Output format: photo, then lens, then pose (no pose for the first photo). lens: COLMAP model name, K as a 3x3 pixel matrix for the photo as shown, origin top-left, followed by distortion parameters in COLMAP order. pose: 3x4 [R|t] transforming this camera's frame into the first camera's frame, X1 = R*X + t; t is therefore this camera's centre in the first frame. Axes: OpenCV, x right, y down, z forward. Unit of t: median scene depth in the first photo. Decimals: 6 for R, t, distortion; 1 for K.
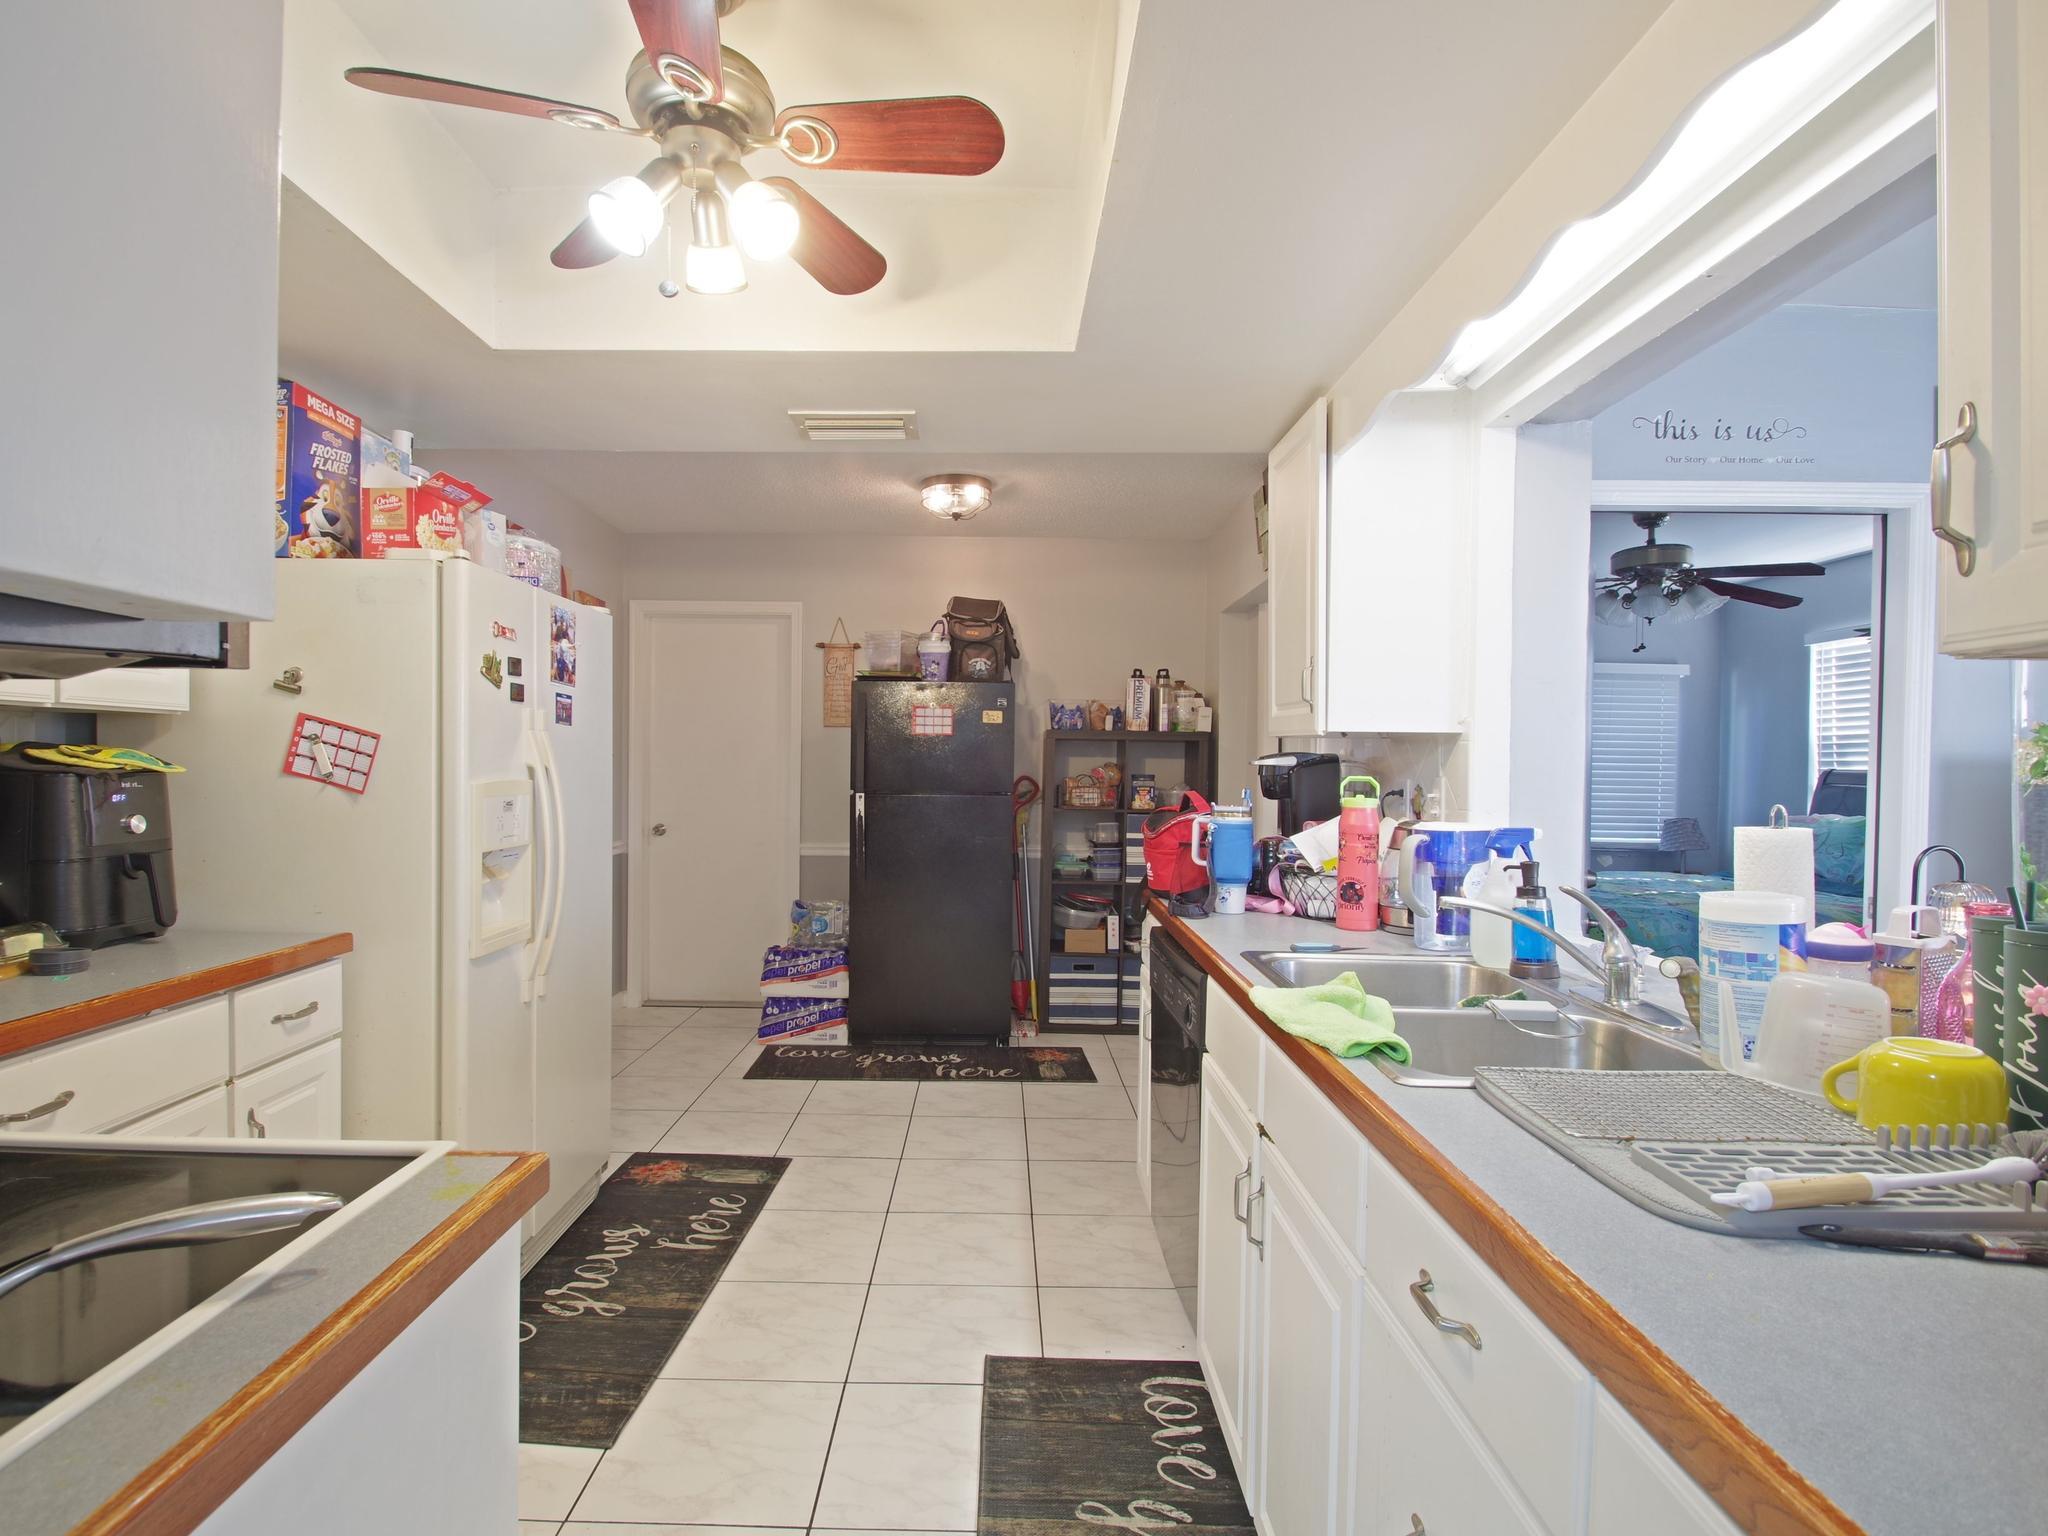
lens RADIAL K [[1041.5, 0, 1030.4], [0, 1041.5, 770.9], [0, 0, 1]] dist [0.003883, -0.004466]
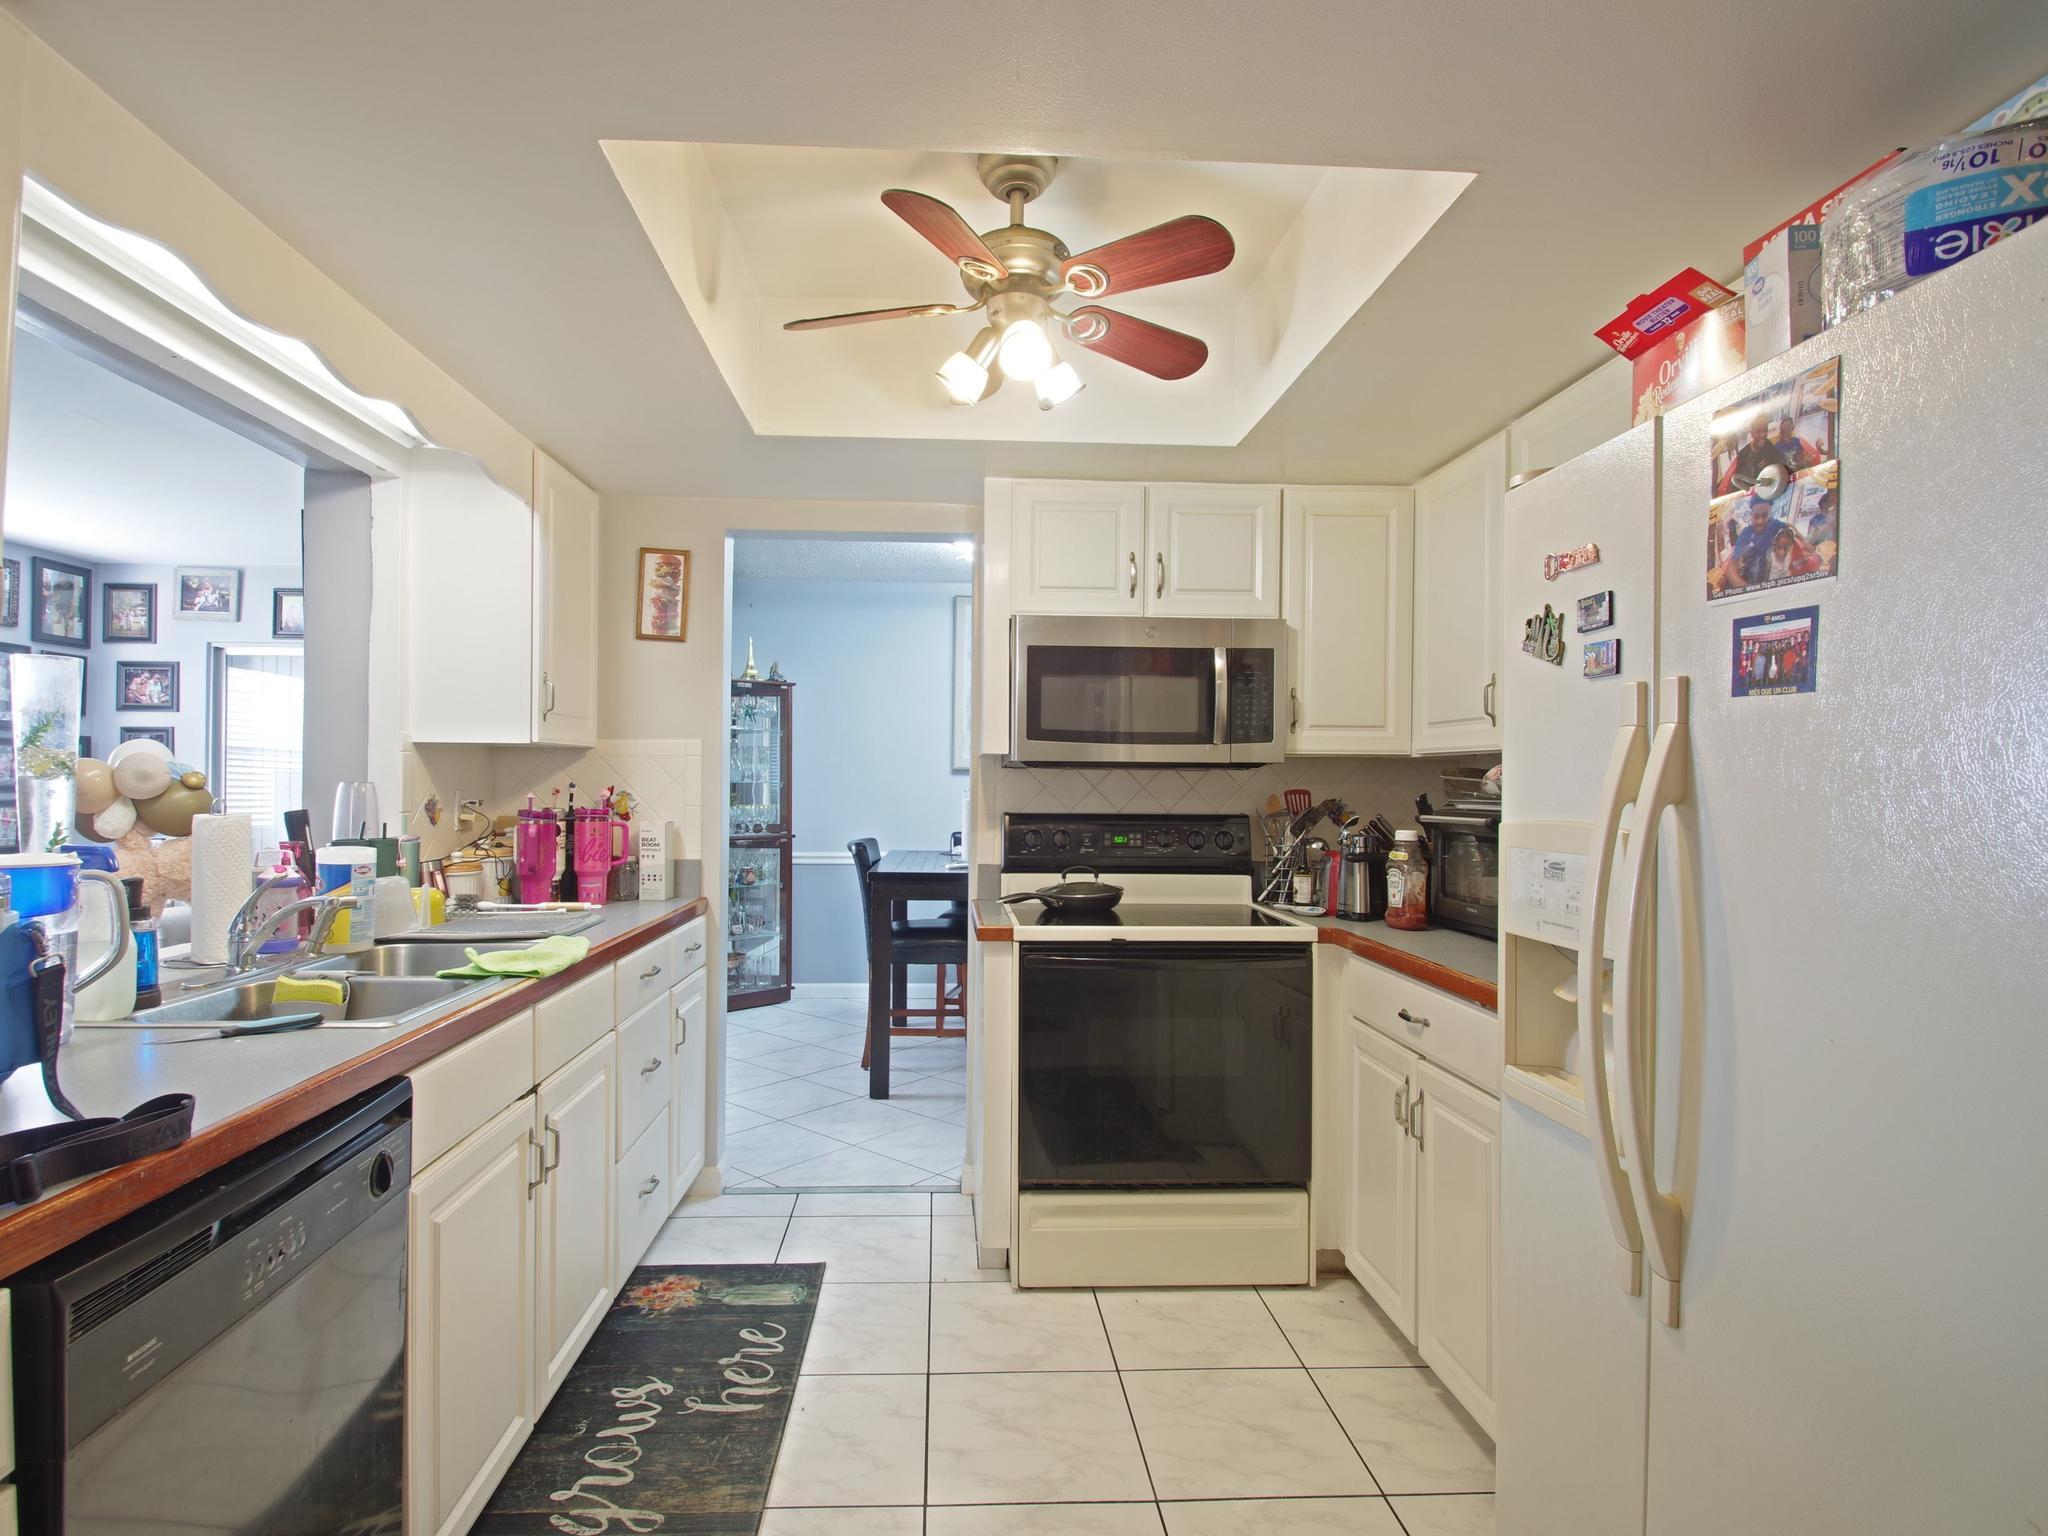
lens RADIAL K [[1041.5, 0, 1021.7], [0, 1041.5, 775.0], [0, 0, 1]] dist [0.003883, -0.004466]
pose [[-0.997689, -0.018212, -0.065460, -0.173142], [-0.018555, 0.999817, 0.004635, -0.013788], [0.065364, 0.005839, -0.997844, 1.570946]]
